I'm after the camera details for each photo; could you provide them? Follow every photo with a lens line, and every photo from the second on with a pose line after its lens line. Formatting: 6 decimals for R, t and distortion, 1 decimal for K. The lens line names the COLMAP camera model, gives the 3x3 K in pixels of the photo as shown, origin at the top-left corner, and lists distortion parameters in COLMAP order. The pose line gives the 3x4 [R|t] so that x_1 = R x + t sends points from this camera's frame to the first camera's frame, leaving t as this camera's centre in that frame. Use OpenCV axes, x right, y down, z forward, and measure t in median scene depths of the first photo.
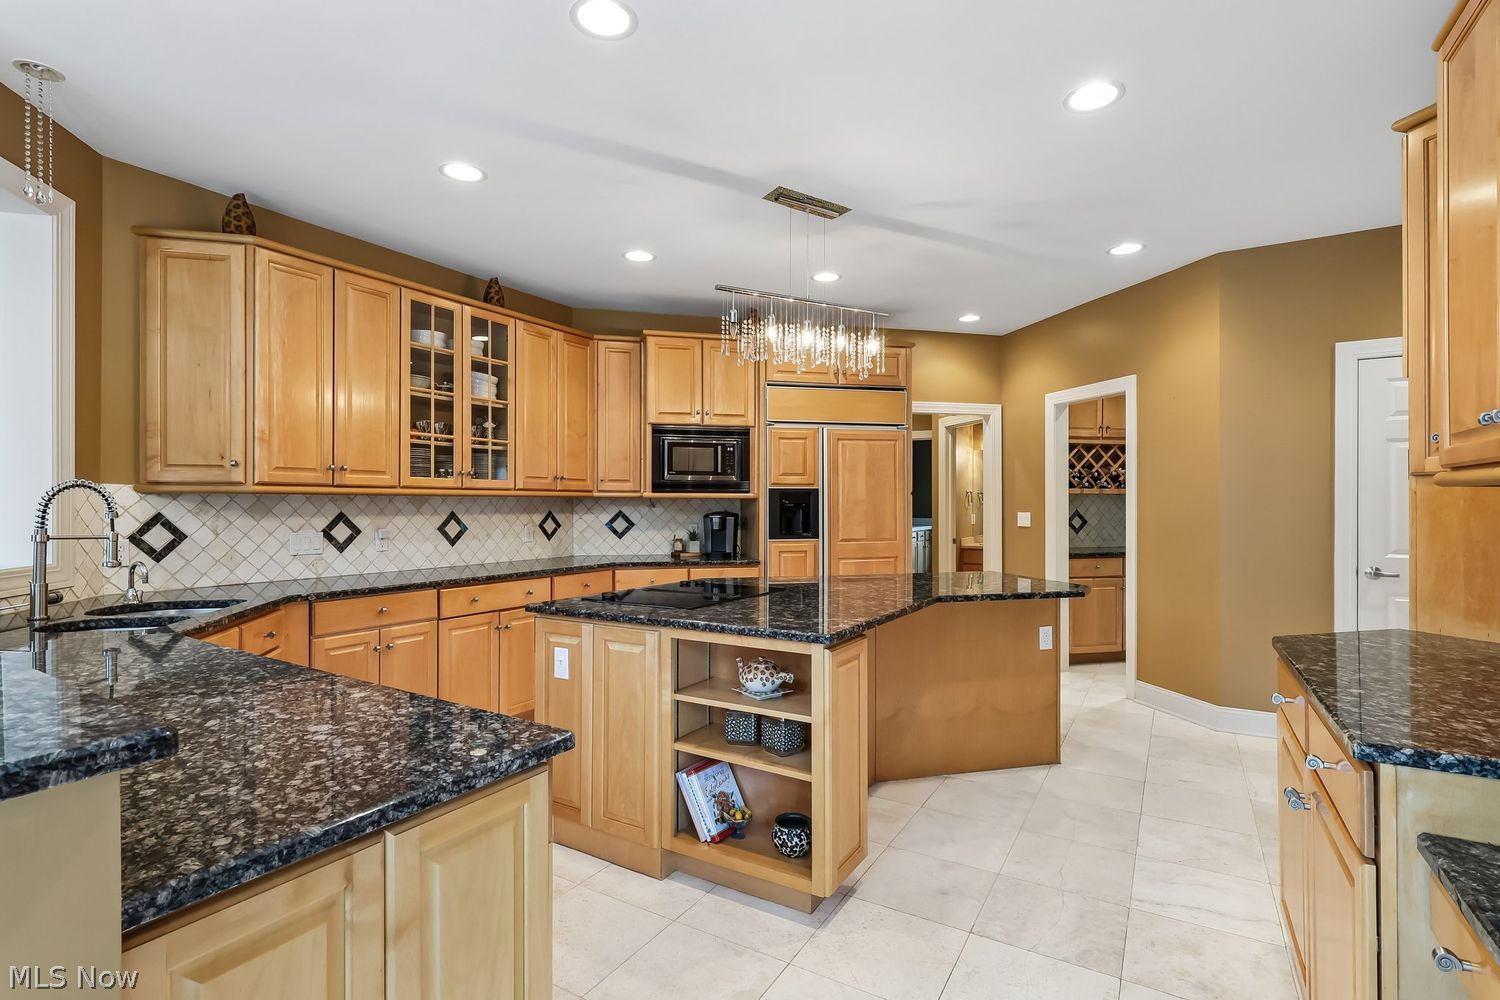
lens RADIAL K [[716.6, 0, 746.1], [0, 716.6, 493.8], [0, 0, 1]] dist [-0.000783, 0.000730]
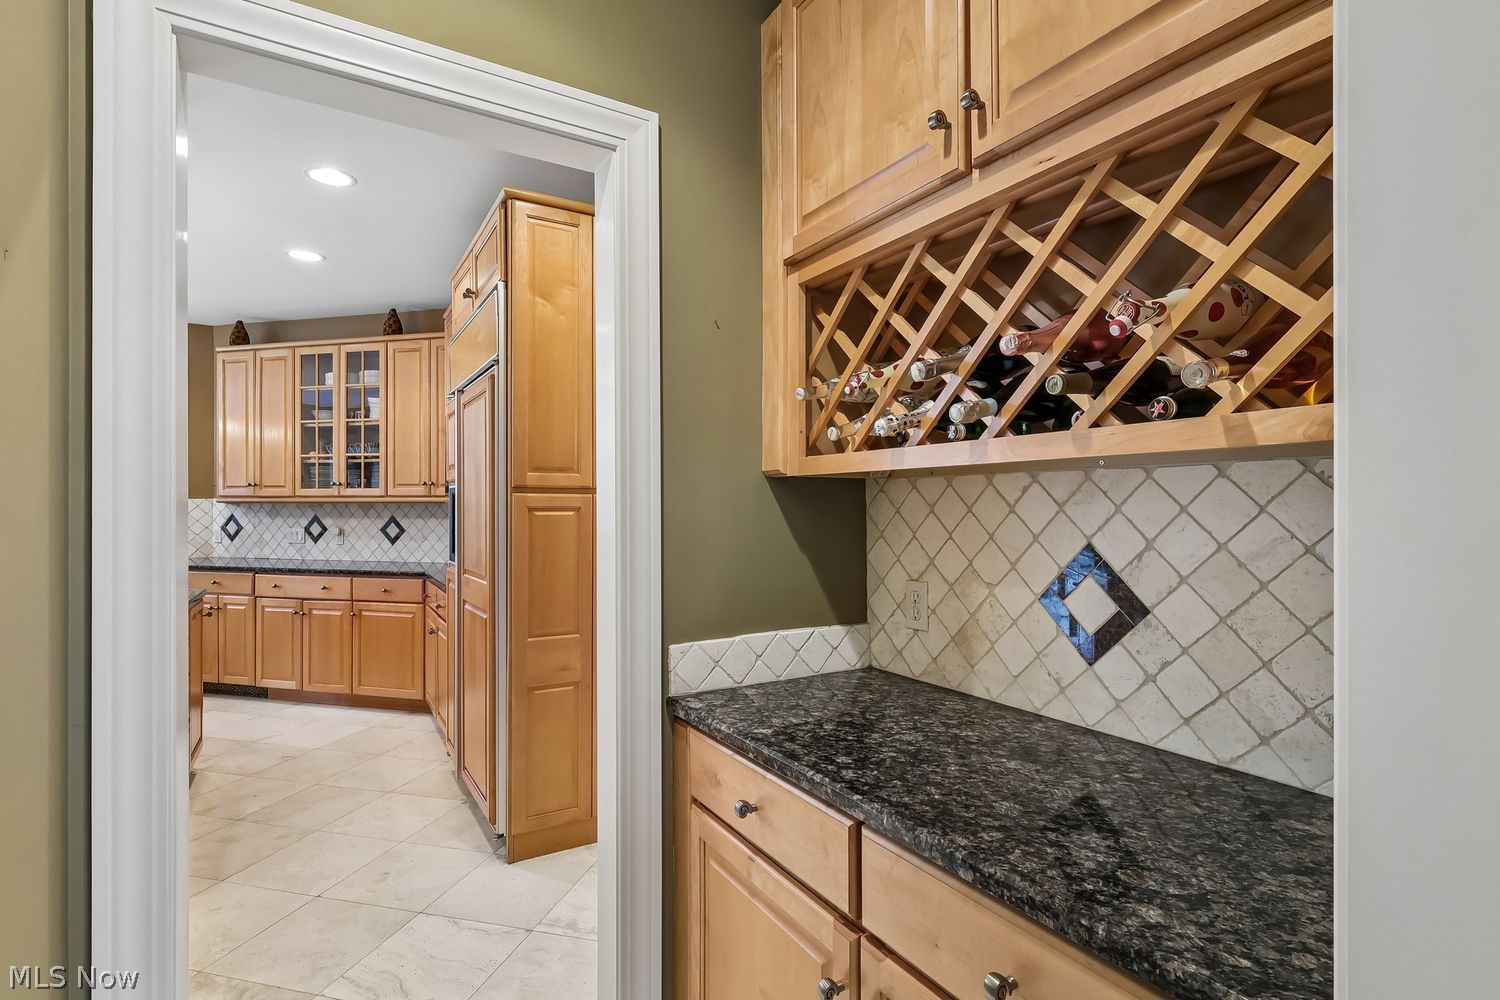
lens RADIAL K [[700.8, 0, 747.1], [0, 700.8, 506.8], [0, 0, 1]] dist [-0.004669, -0.000160]
pose [[0.292980, -0.004154, -0.956110, 0.962624], [0.011222, 0.999937, -0.000906, 0.019047], [0.956053, -0.010464, 0.293008, 1.342032]]
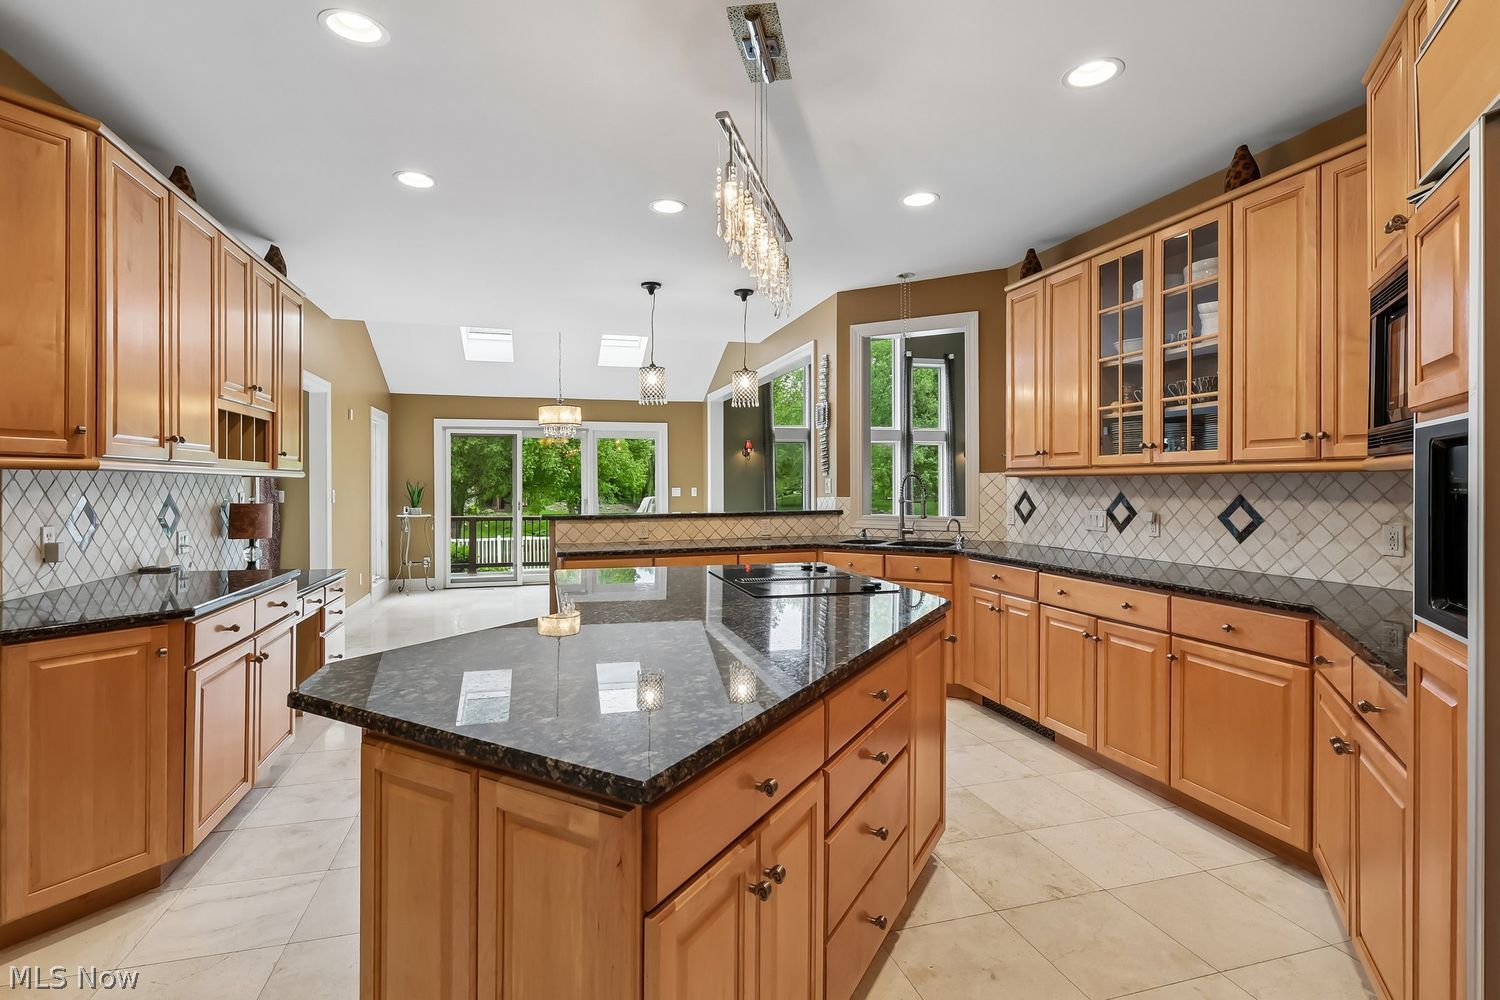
lens RADIAL K [[716.6, 0, 746.1], [0, 716.6, 493.8], [0, 0, 1]] dist [-0.000783, 0.000730]
pose [[-0.690073, 0.008651, -0.723688, 0.502412], [0.009662, 0.999950, 0.002740, 0.018308], [0.723675, -0.005101, -0.690122, 1.249218]]
